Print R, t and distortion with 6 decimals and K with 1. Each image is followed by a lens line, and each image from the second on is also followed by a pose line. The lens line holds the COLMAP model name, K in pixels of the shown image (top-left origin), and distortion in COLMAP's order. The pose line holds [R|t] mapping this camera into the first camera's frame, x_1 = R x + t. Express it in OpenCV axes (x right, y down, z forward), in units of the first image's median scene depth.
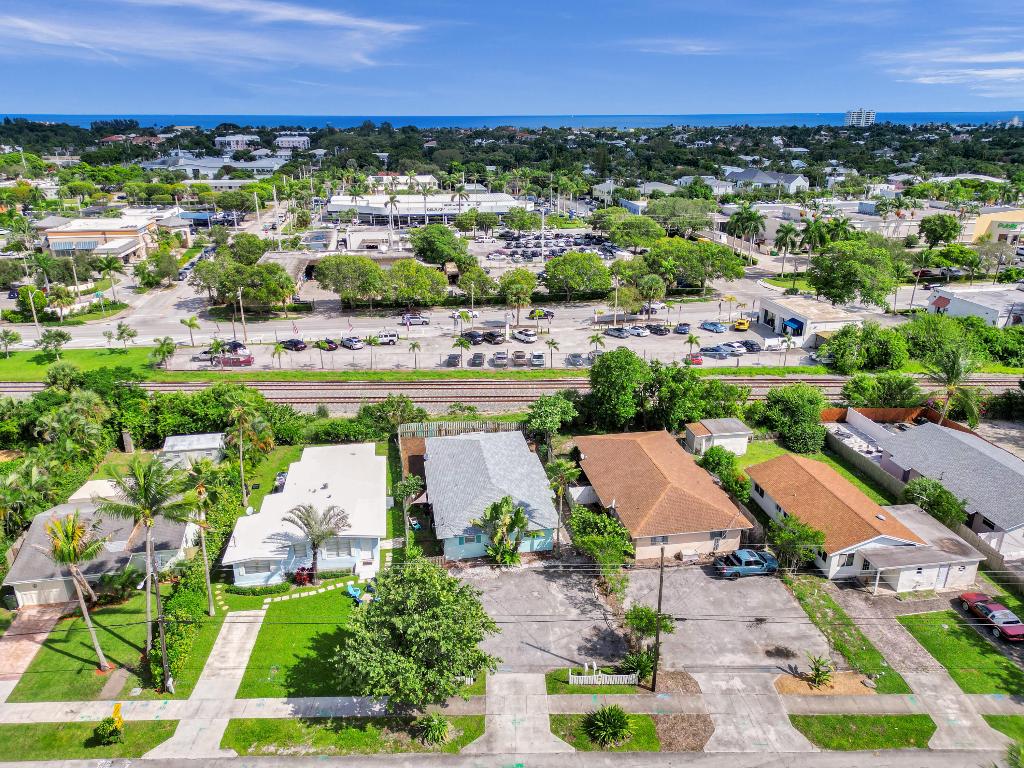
lens RADIAL K [[703.9, 0, 512.0], [0, 703.9, 384.0], [0, 0, 1]] dist [0.068005, -0.065835]
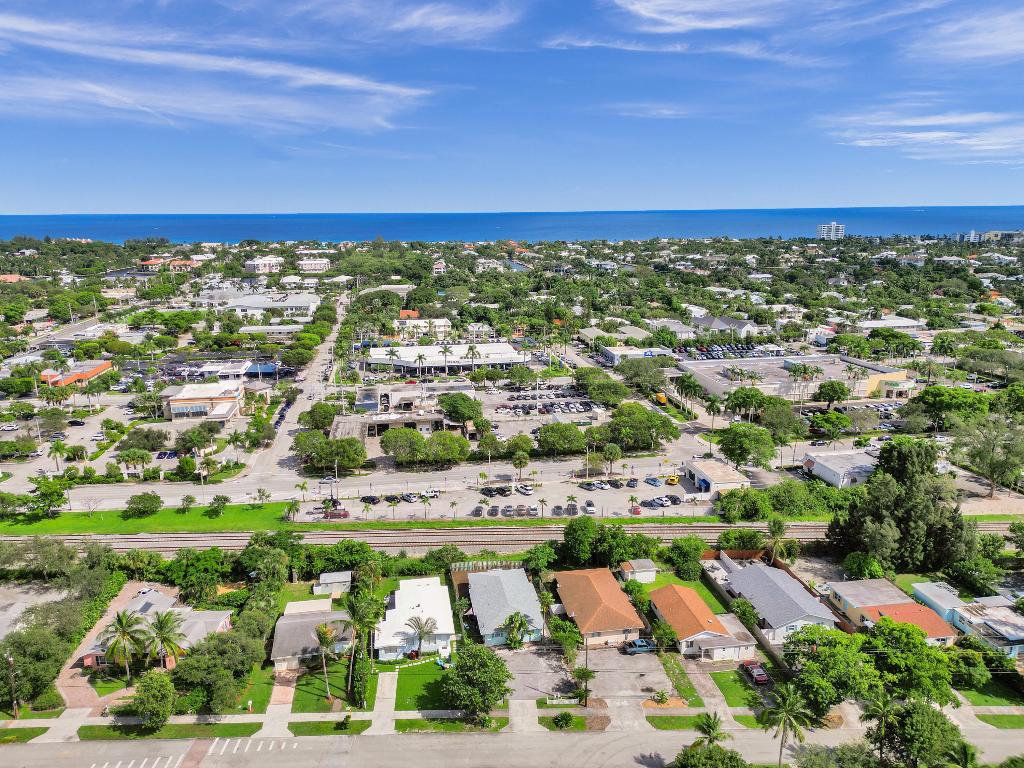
lens RADIAL K [[703.9, 0, 512.0], [0, 703.9, 384.0], [0, 0, 1]] dist [0.068005, -0.065835]
pose [[0.999980, -0.006249, 0.000607, -0.016686], [0.006276, 0.992560, -0.121596, -0.215731], [0.000158, 0.121597, 0.992579, -0.970611]]
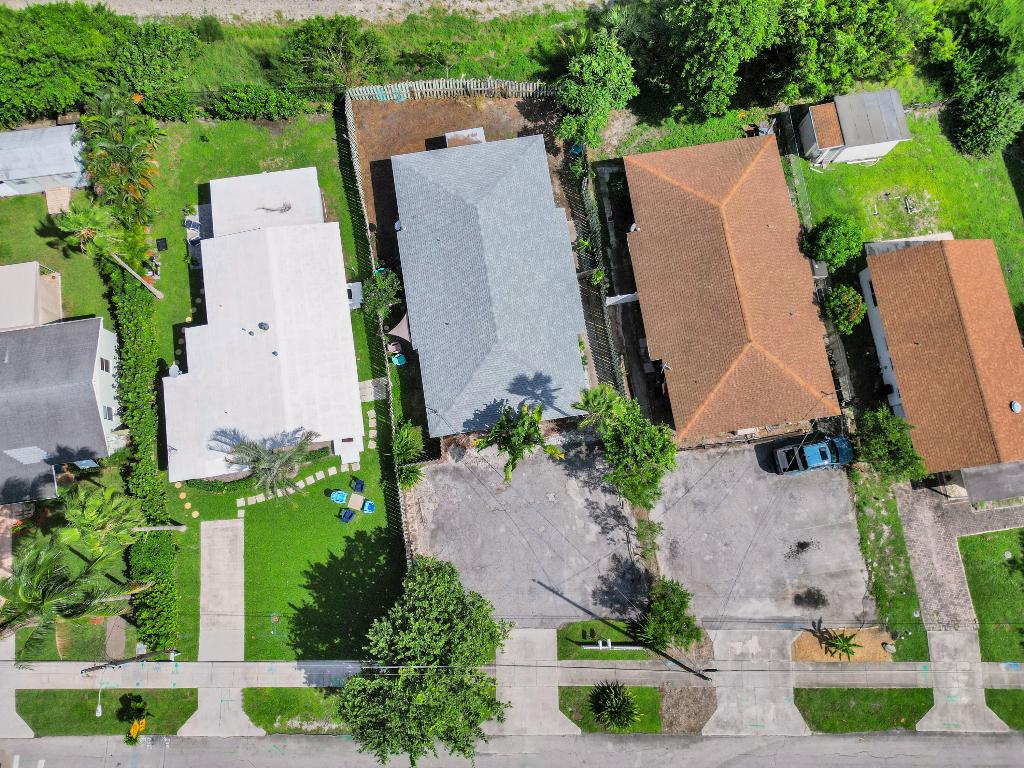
lens RADIAL K [[703.9, 0, 512.0], [0, 703.9, 384.0], [0, 0, 1]] dist [0.068005, -0.065835]
pose [[0.999917, 0.012510, -0.003097, -0.012014], [-0.003844, 0.518939, 0.854803, -0.460909], [0.012301, -0.854720, 0.518944, 0.614192]]
